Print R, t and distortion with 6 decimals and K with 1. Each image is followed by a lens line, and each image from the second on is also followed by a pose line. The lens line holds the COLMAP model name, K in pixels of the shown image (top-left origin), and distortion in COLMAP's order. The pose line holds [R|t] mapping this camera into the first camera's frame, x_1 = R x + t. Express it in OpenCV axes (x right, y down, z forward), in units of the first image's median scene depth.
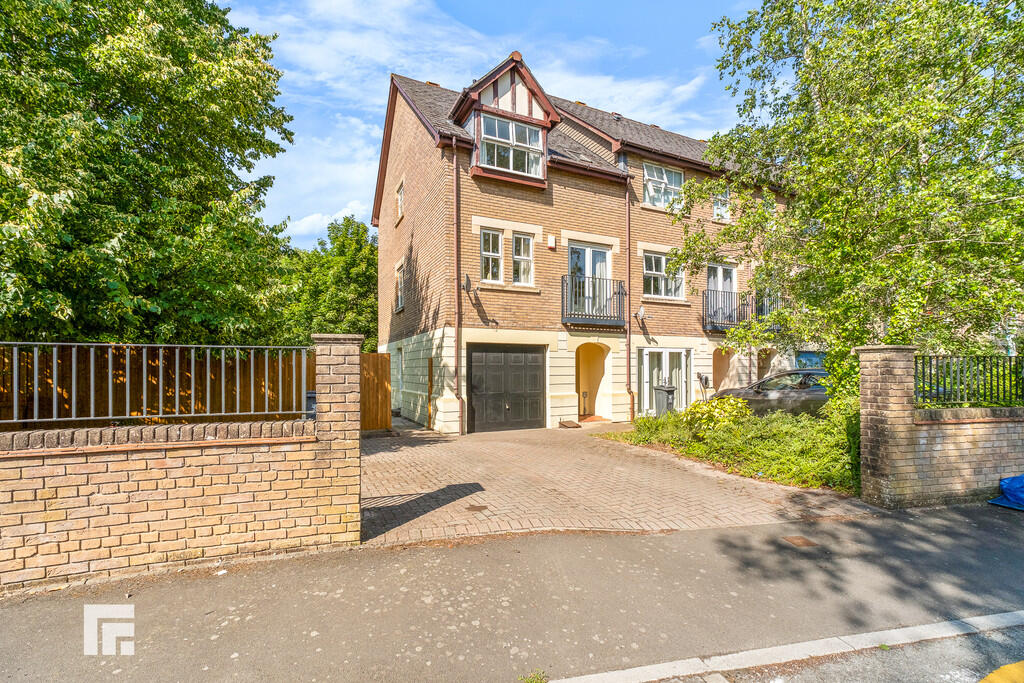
lens RADIAL K [[436.3, 0, 513.5], [0, 436.3, 353.8], [0, 0, 1]] dist [-0.000126, 0.000048]
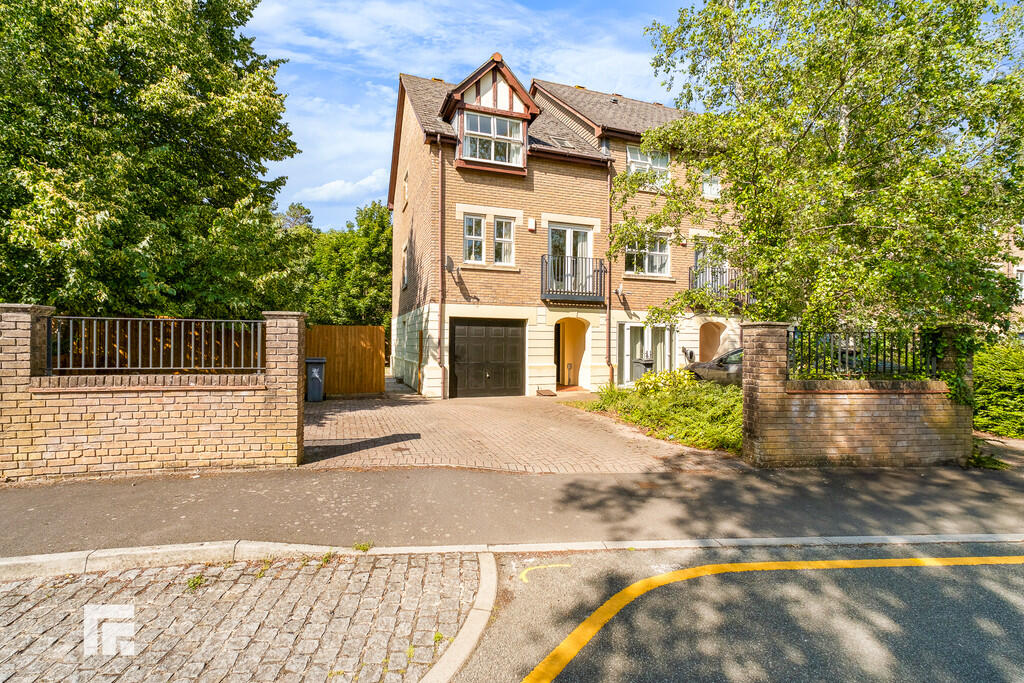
lens RADIAL K [[452.2, 0, 515.9], [0, 452.2, 326.7], [0, 0, 1]] dist [0.000979, 0.000309]
pose [[0.991618, 0.006694, -0.129029, 0.207666], [-0.006896, 0.999976, -0.001114, -0.000649], [0.129019, 0.001995, 0.991640, -0.127364]]
